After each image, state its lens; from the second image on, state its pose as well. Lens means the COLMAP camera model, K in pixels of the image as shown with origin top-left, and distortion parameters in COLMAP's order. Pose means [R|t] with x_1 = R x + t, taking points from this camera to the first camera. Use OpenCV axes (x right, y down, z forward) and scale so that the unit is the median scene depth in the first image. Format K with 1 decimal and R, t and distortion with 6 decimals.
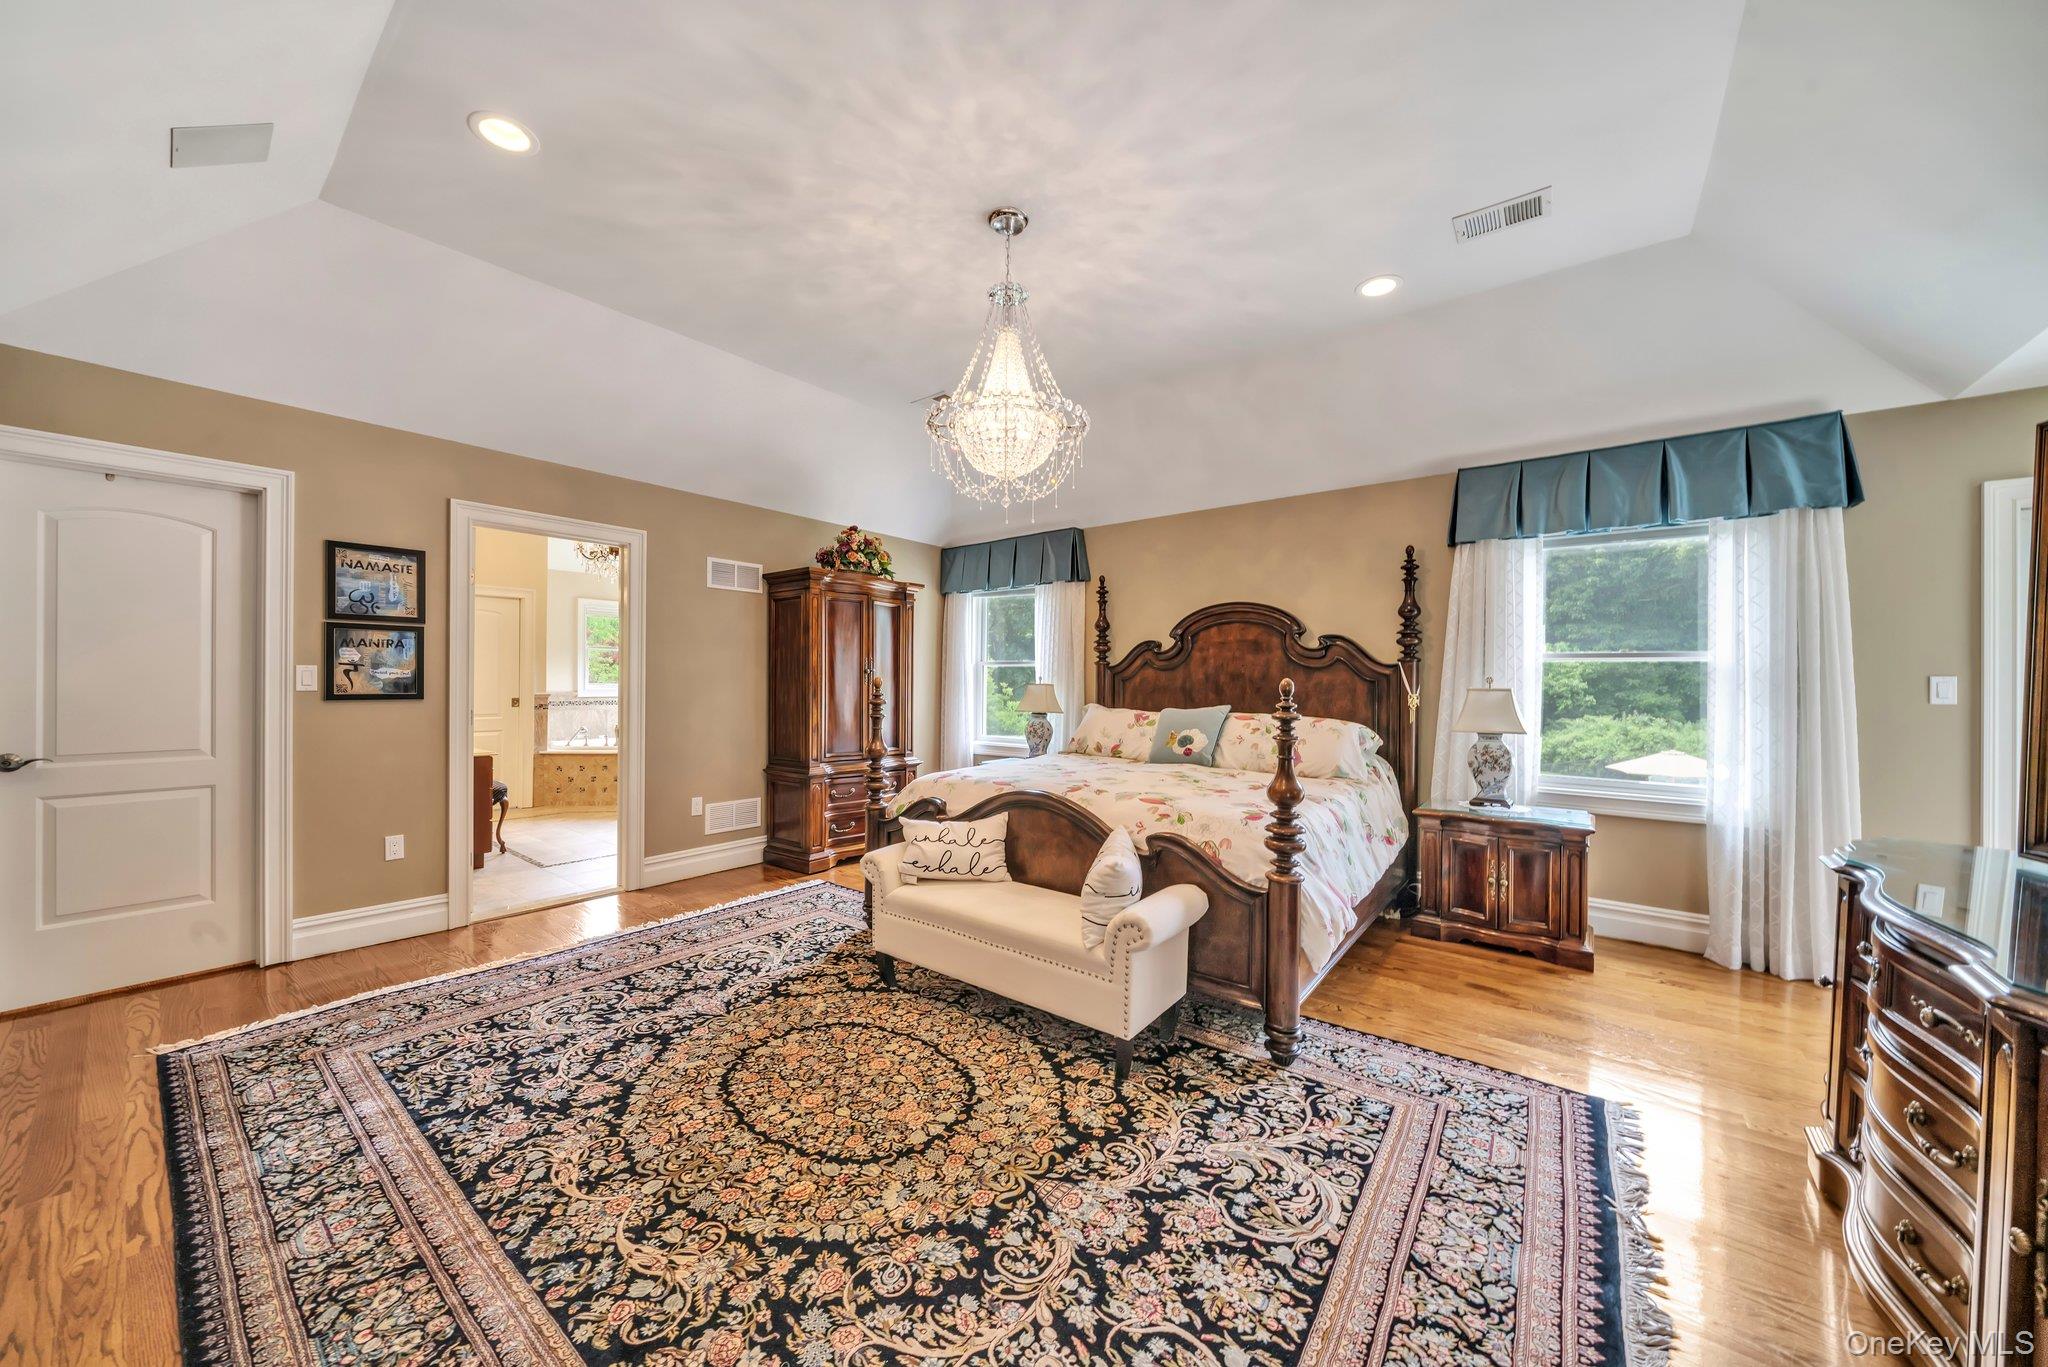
lens RADIAL K [[711.5, 0, 1007.6], [0, 711.5, 687.6], [0, 0, 1]] dist [-0.007622, 0.000063]
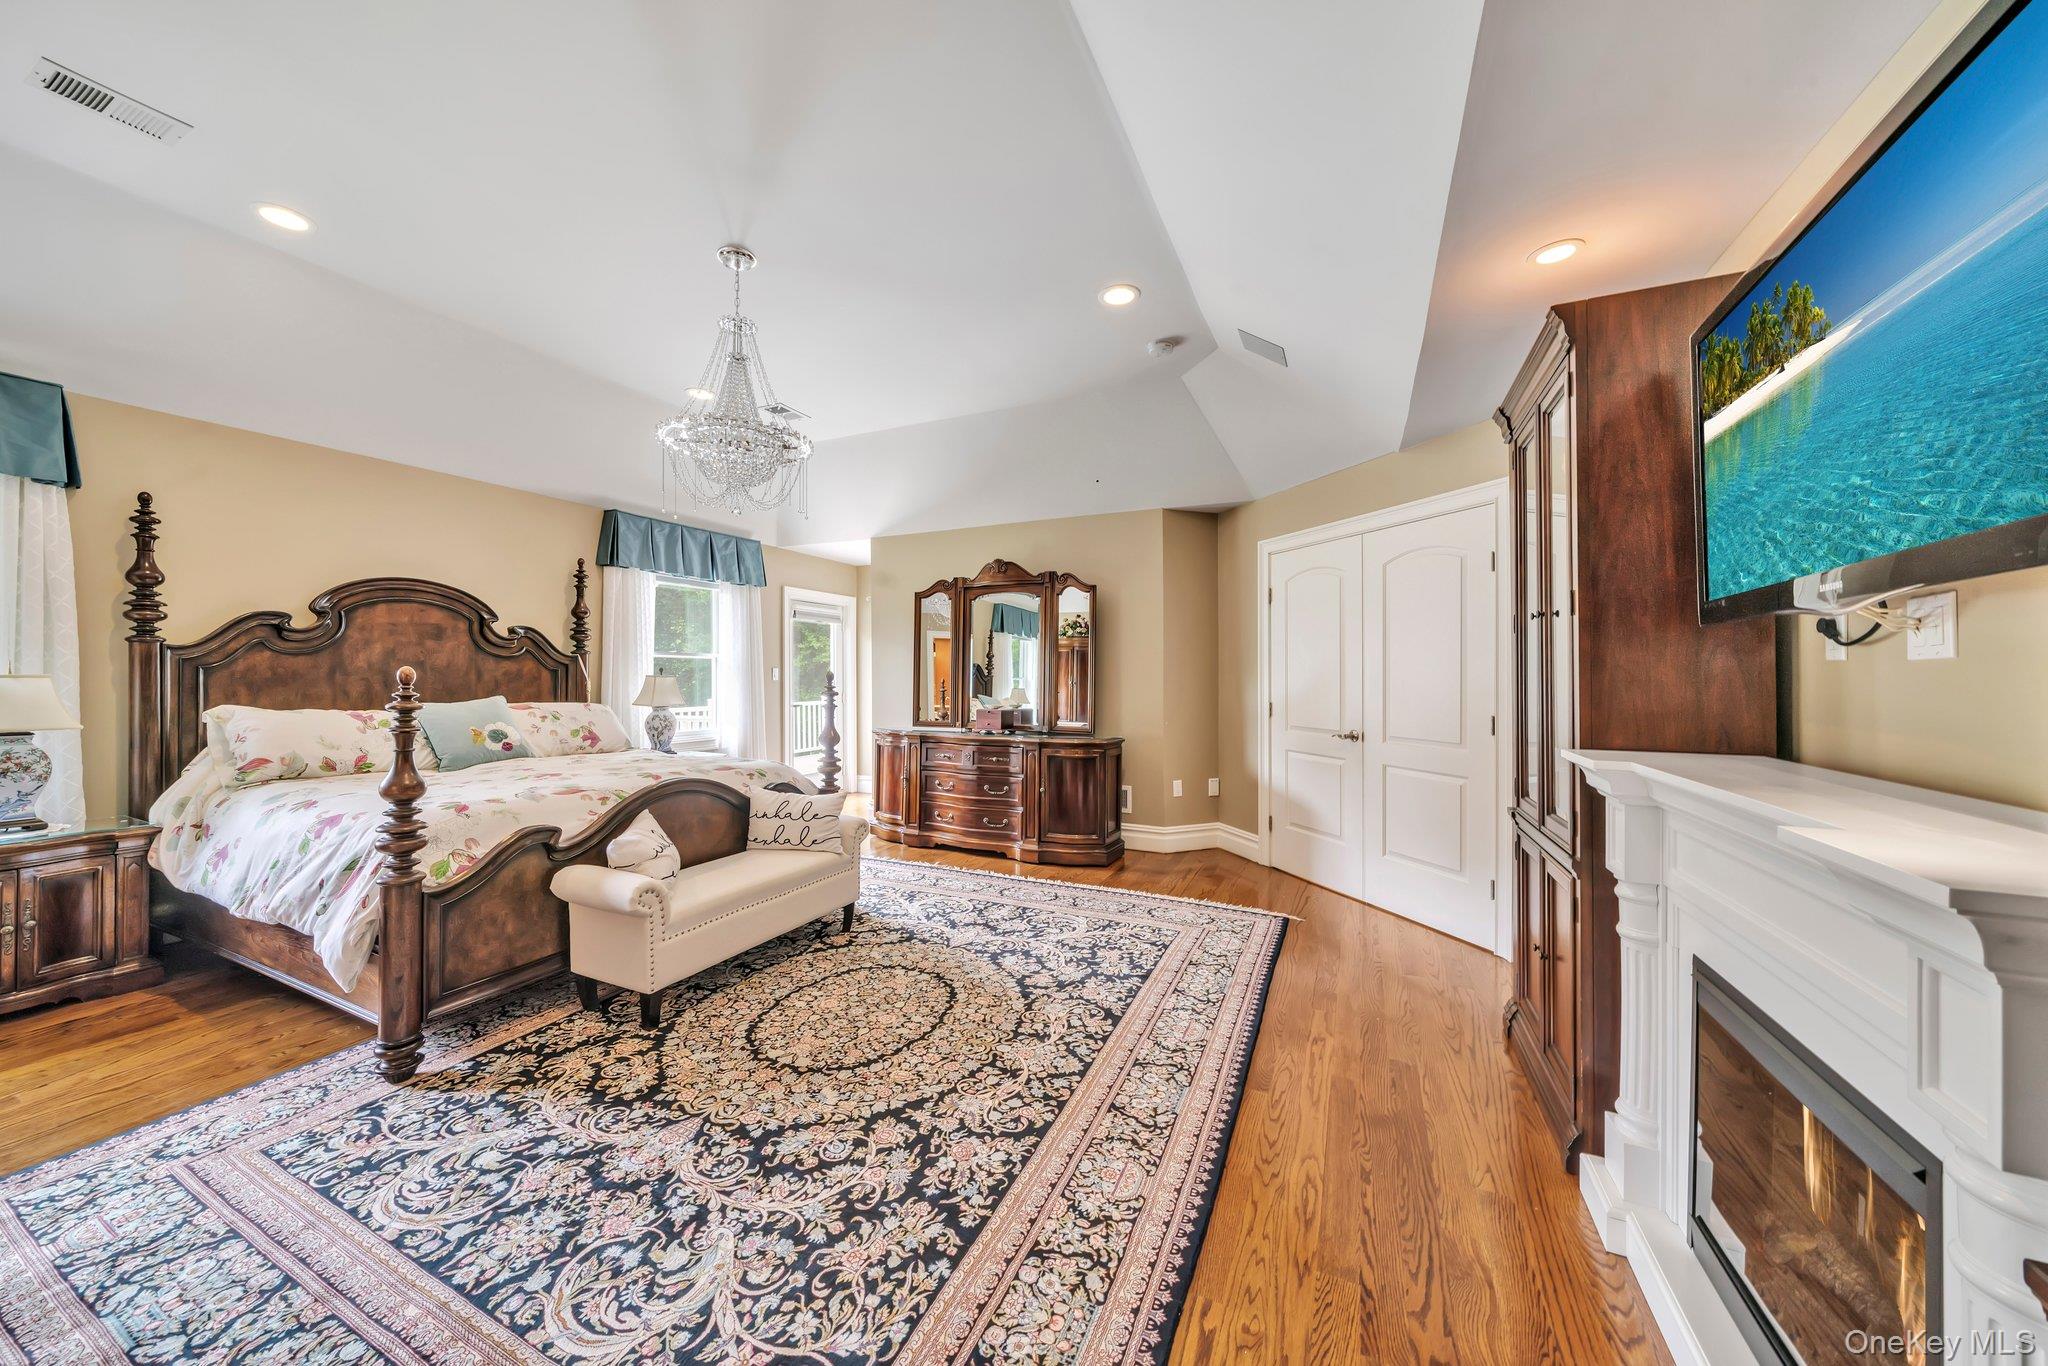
lens RADIAL K [[711.5, 0, 1008.1], [0, 711.5, 674.2], [0, 0, 1]] dist [-0.007622, 0.000063]
pose [[-0.214148, -0.008194, 0.976767, -1.266898], [0.003659, 0.999951, 0.009190, -0.017057], [-0.976794, 0.005542, -0.214107, 0.886631]]
